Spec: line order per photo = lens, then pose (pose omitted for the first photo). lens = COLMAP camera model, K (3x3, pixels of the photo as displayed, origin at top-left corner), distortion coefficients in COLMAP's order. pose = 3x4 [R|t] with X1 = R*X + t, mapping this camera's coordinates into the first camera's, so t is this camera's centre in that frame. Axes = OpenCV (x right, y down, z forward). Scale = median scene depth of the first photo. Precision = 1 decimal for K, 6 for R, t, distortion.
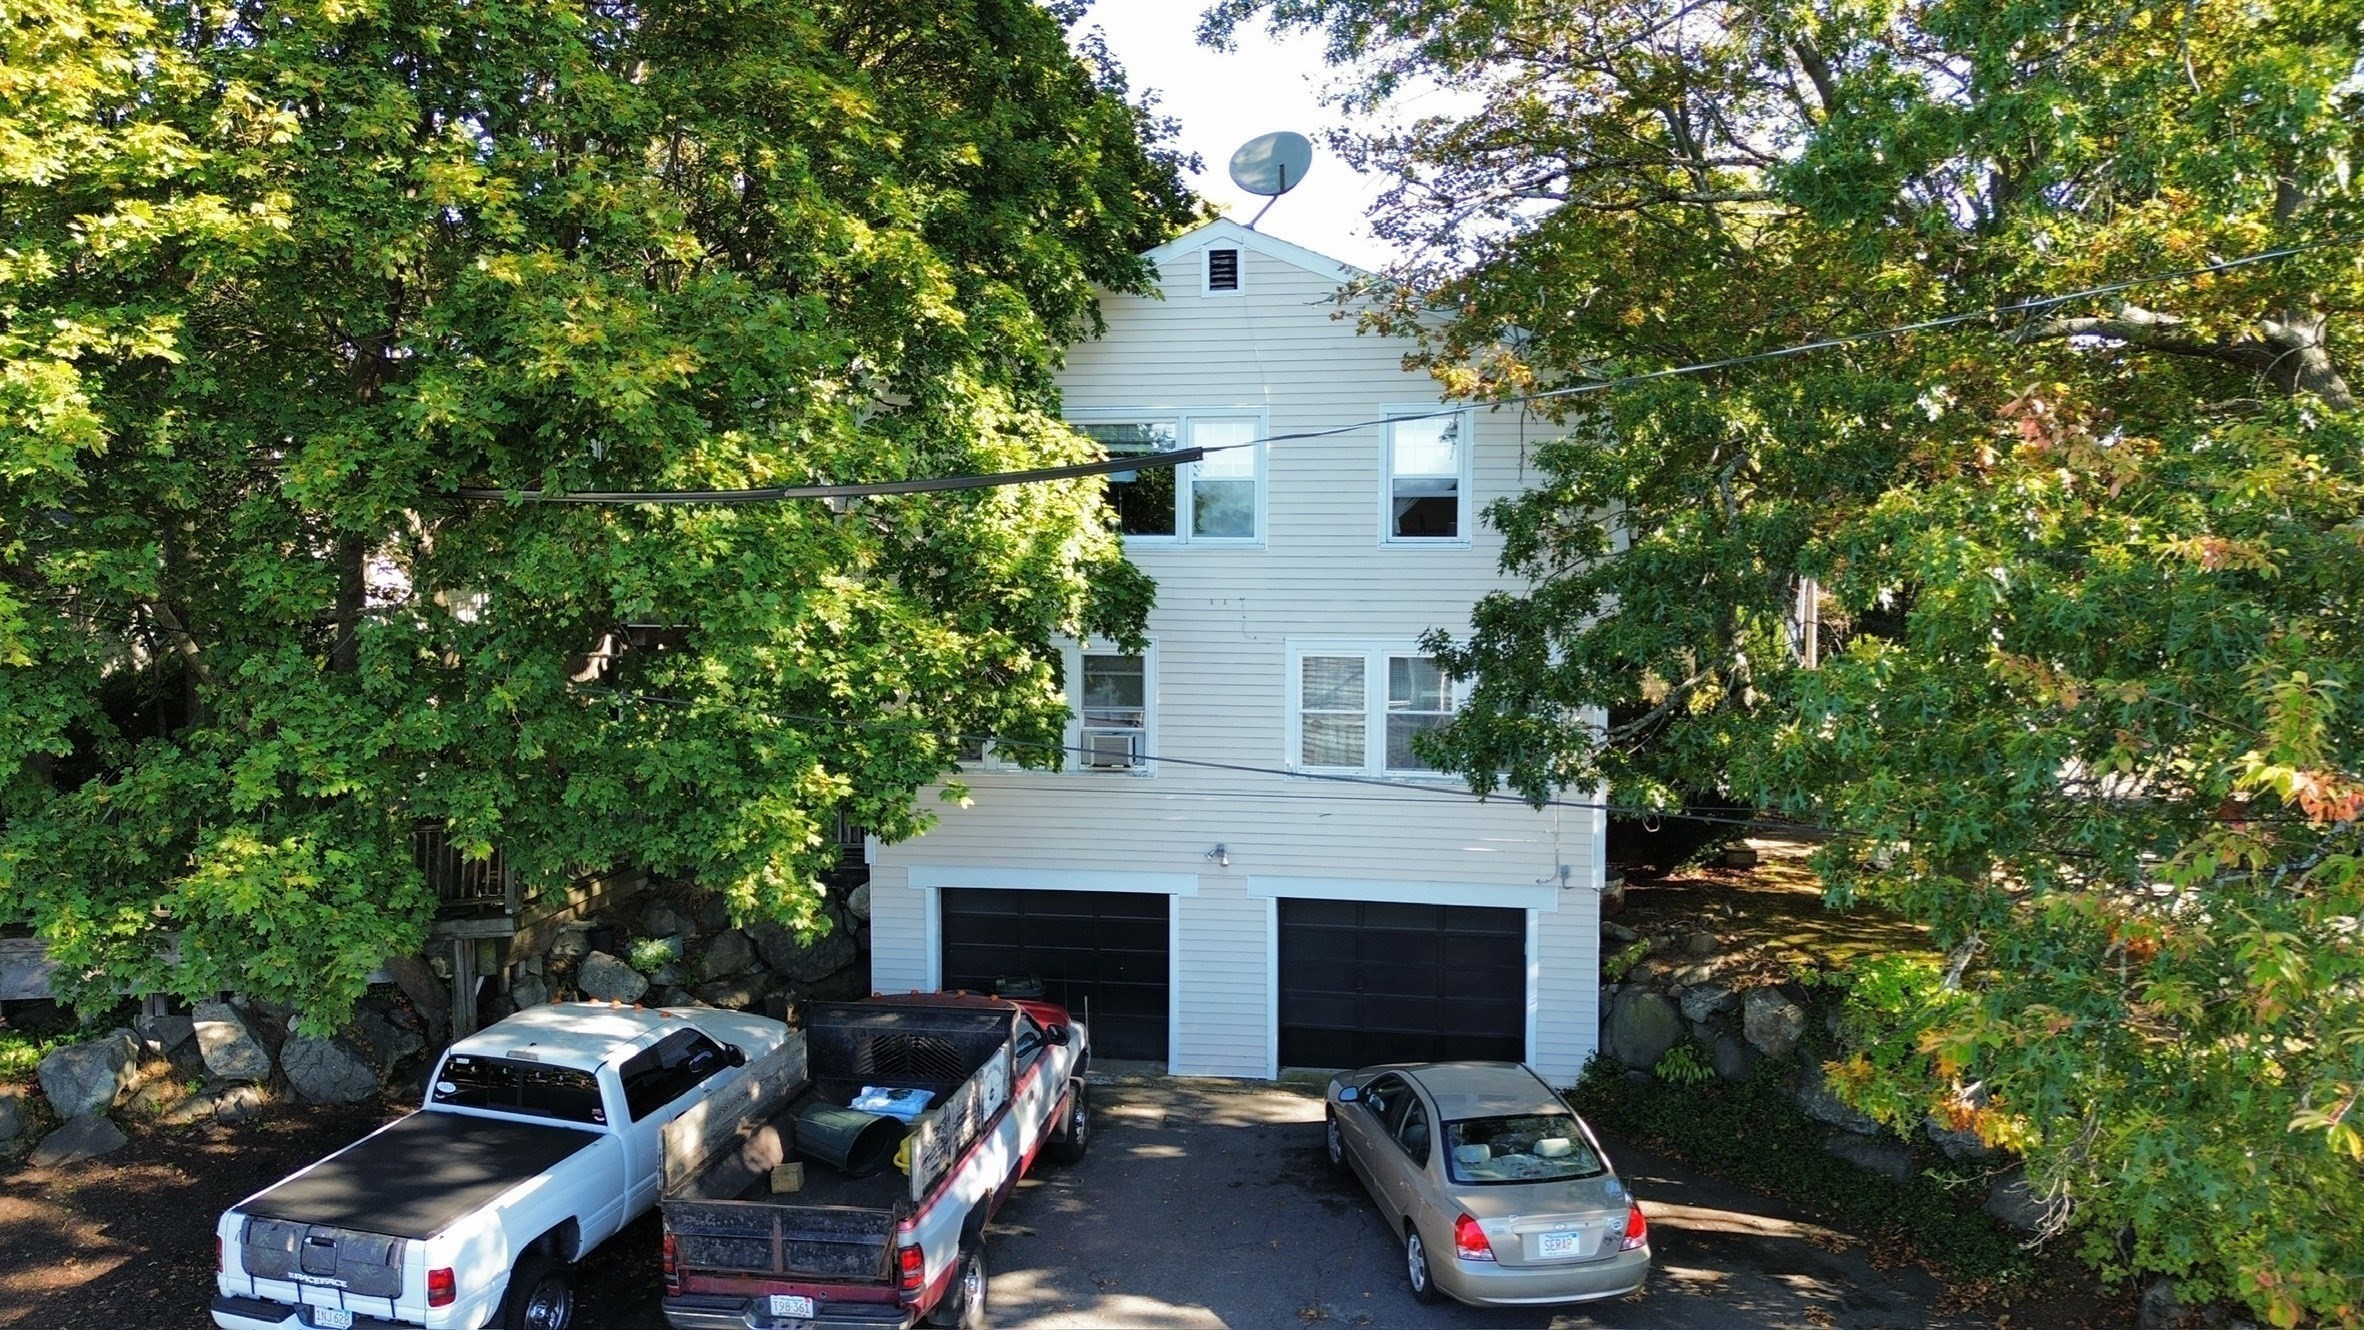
lens RADIAL K [[1667.4, 0, 1184.6], [0, 1667.4, 661.4], [0, 0, 1]] dist [0.021624, -0.021893]
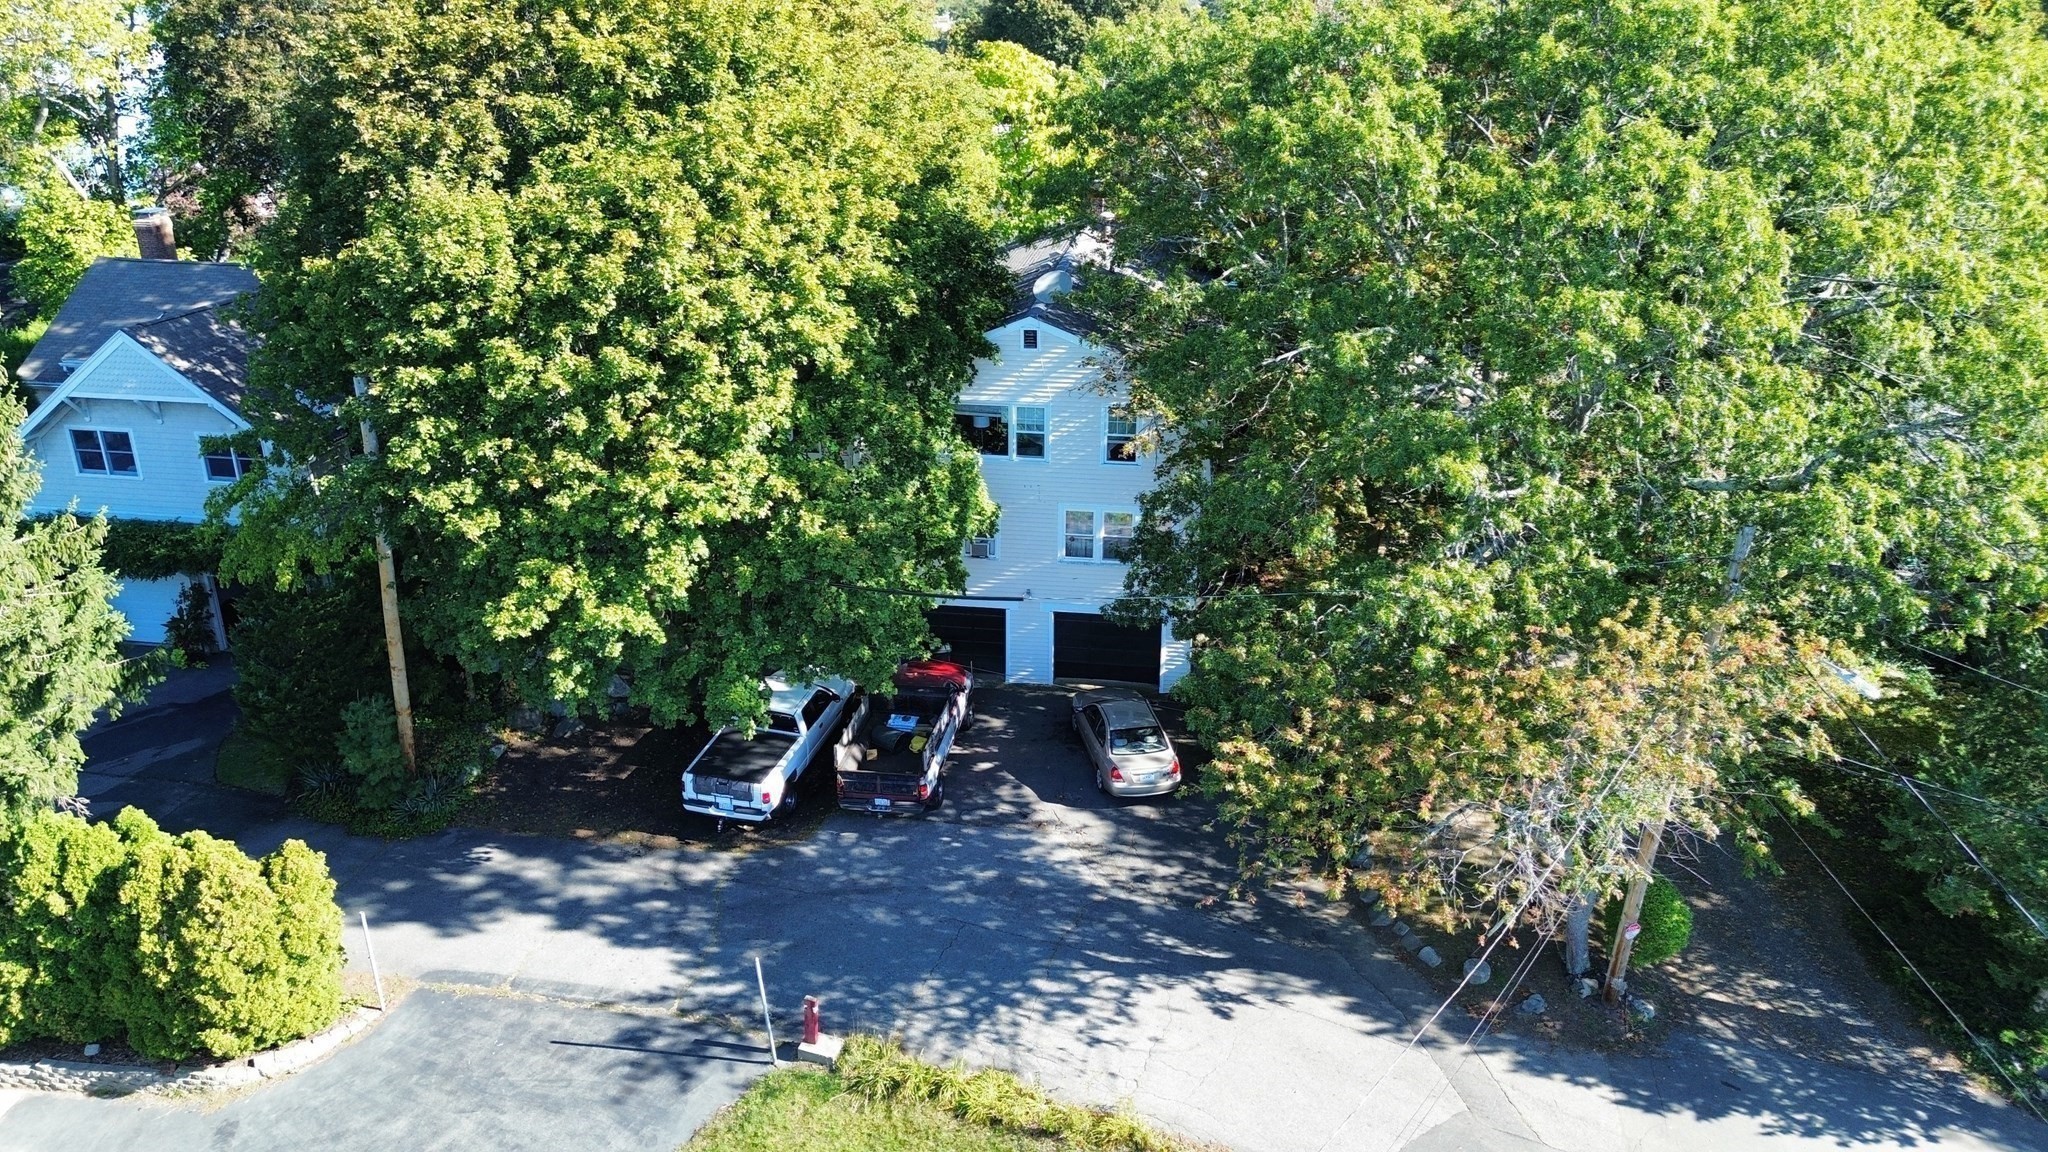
lens RADIAL K [[1444.5, 0, 1023.3], [0, 1444.5, 576.9], [0, 0, 1]] dist [0.021624, -0.021893]
pose [[0.999933, -0.005759, 0.009997, -0.006570], [0.002426, 0.952099, 0.305782, -0.522475], [-0.011279, -0.305737, 0.952049, -0.885553]]
